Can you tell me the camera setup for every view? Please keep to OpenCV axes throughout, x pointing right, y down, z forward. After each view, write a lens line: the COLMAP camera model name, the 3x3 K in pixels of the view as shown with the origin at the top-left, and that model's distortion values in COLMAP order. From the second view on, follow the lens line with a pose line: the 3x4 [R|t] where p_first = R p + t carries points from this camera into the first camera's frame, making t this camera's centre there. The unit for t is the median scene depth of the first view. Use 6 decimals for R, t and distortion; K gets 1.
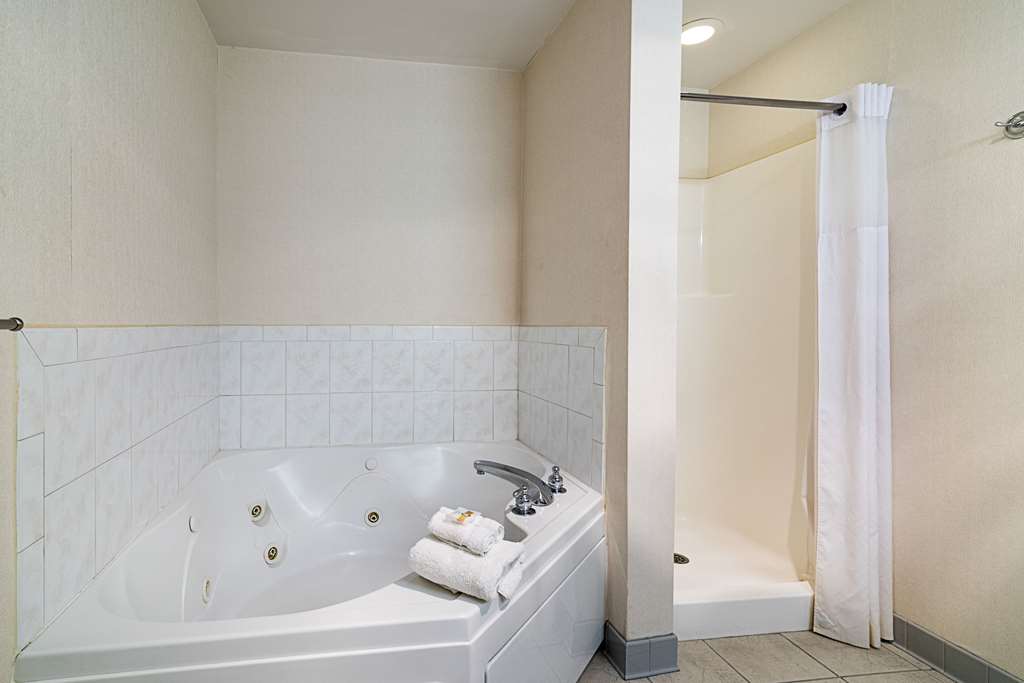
lens RADIAL K [[480.7, 0, 512.3], [0, 480.7, 337.5], [0, 0, 1]] dist [0.012314, -0.000011]
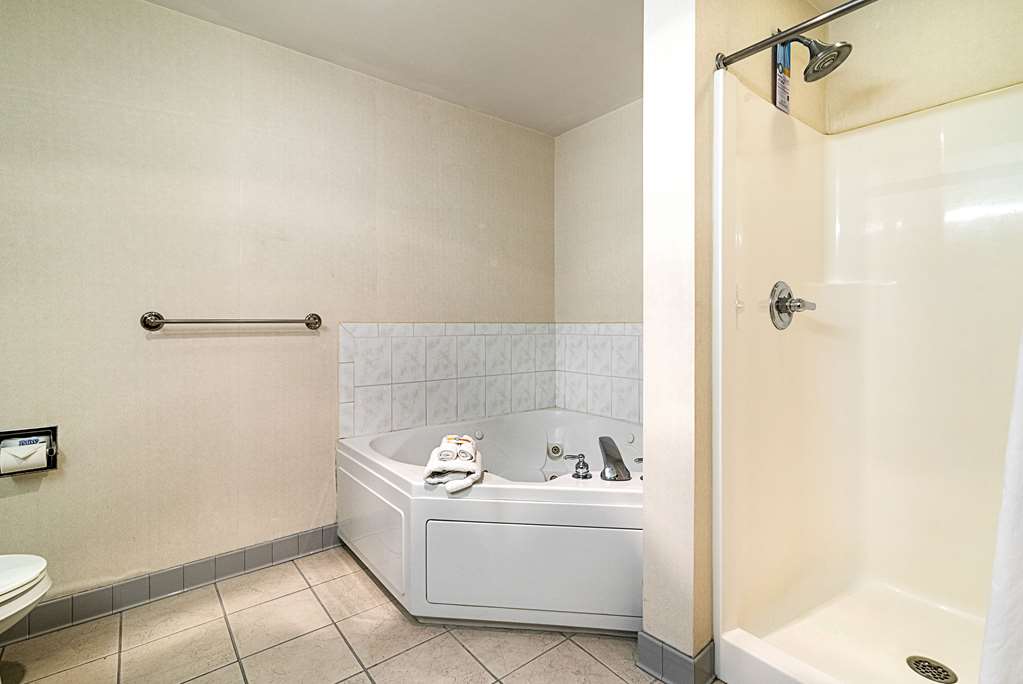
lens RADIAL K [[471.1, 0, 512.0], [0, 471.1, 323.4], [0, 0, 1]] dist [0.002301, 0.000095]
pose [[0.511814, -0.002834, -0.859092, 0.693111], [-0.018943, 0.999714, -0.014583, -0.000101], [0.858887, 0.023737, 0.511614, 0.173203]]
